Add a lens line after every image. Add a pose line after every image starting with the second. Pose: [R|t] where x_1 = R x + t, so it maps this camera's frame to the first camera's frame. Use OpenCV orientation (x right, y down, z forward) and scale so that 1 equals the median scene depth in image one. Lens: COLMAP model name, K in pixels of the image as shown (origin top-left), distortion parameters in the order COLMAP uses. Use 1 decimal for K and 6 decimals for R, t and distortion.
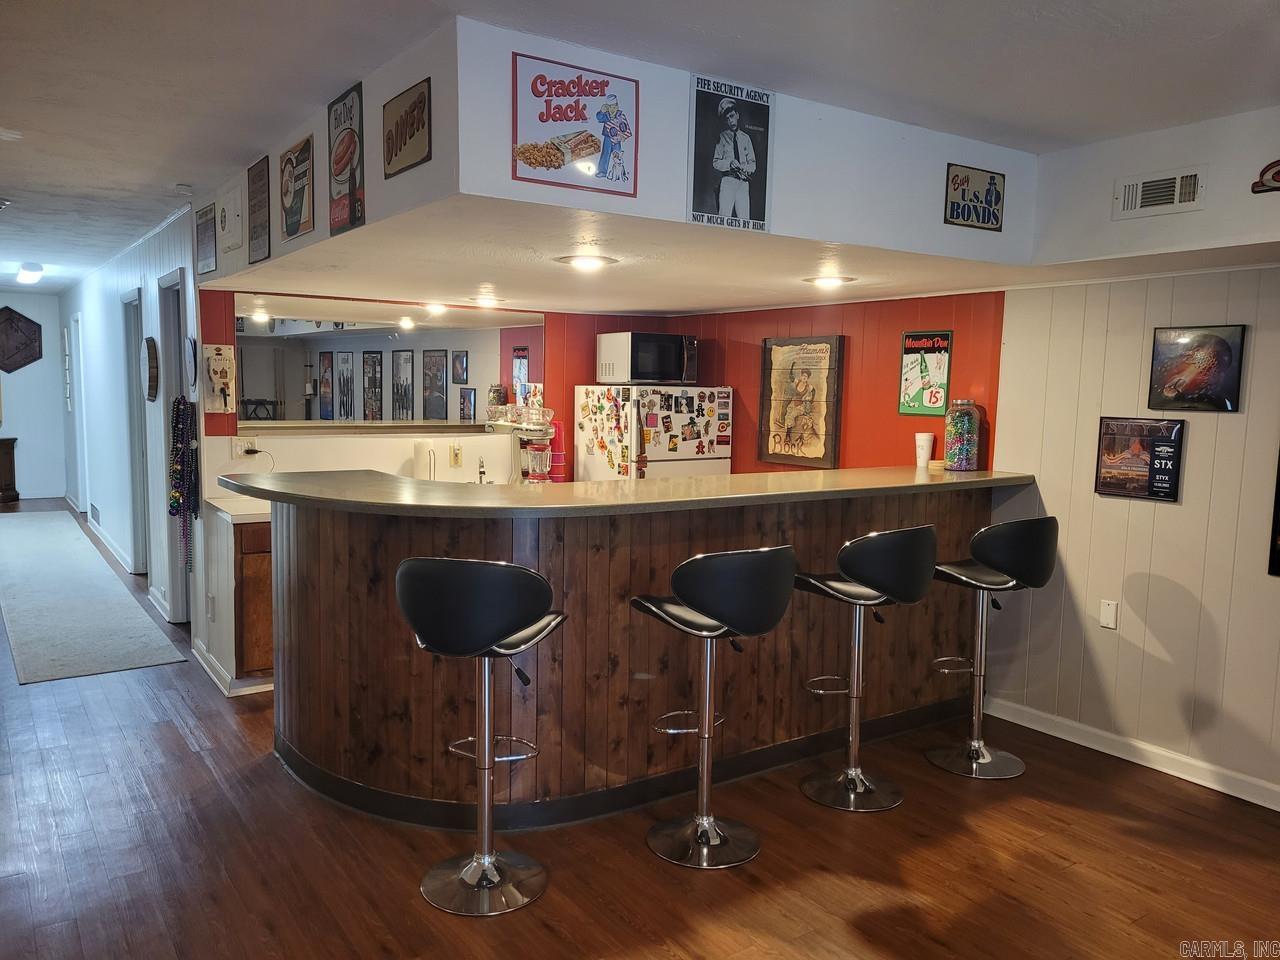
lens RADIAL K [[972.9, 0, 640.0], [0, 972.9, 480.0], [0, 0, 1]] dist [0.052369, 0.000166]
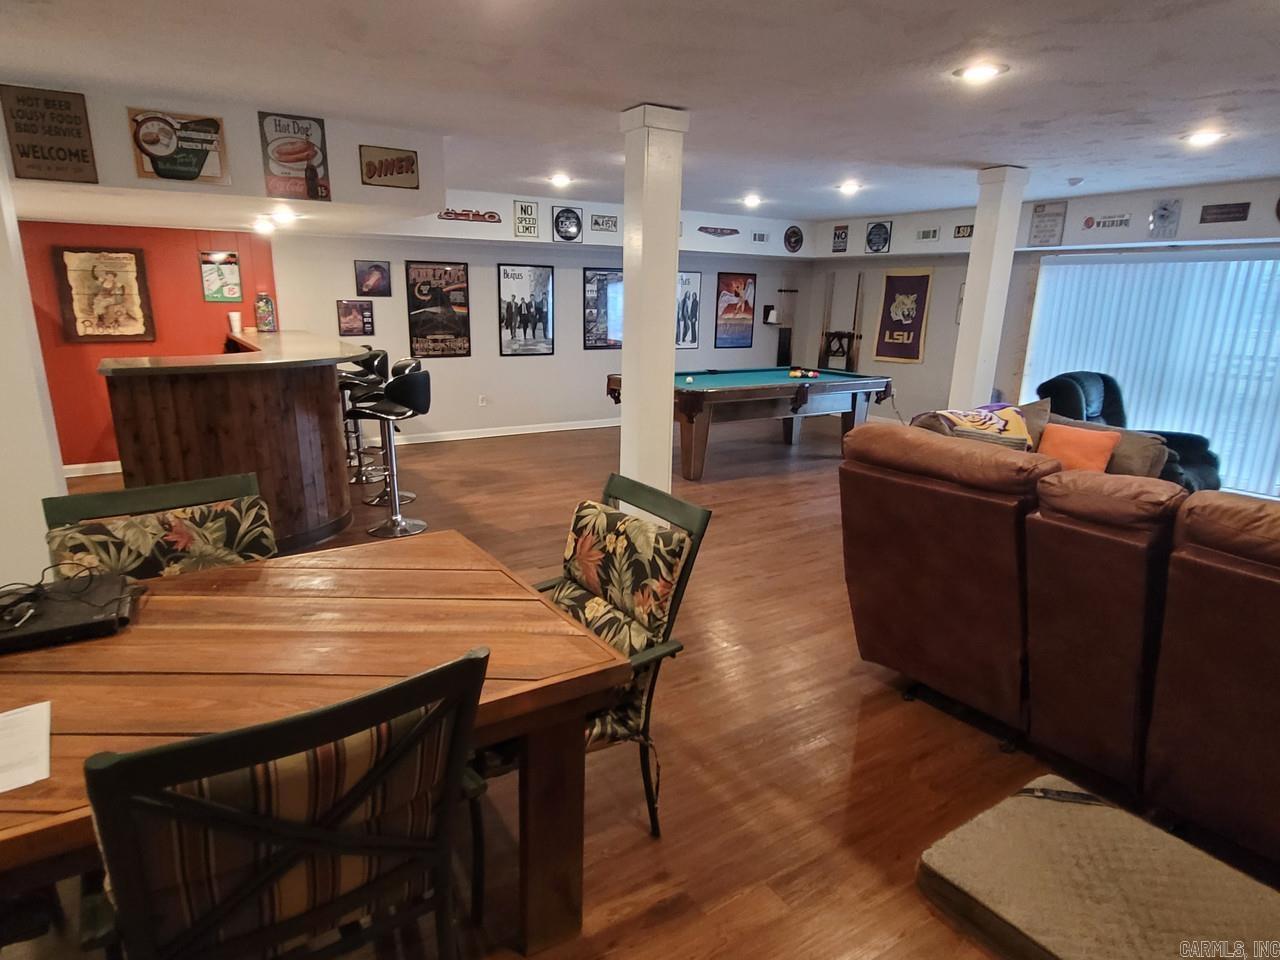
lens RADIAL K [[747.7, 0, 639.5], [0, 747.7, 503.4], [0, 0, 1]] dist [-0.003770, -0.001939]
pose [[0.012920, -0.286130, 0.958104, -1.069783], [0.079654, 0.955433, 0.284258, -0.042994], [-0.996739, 0.072644, 0.035136, 0.250308]]
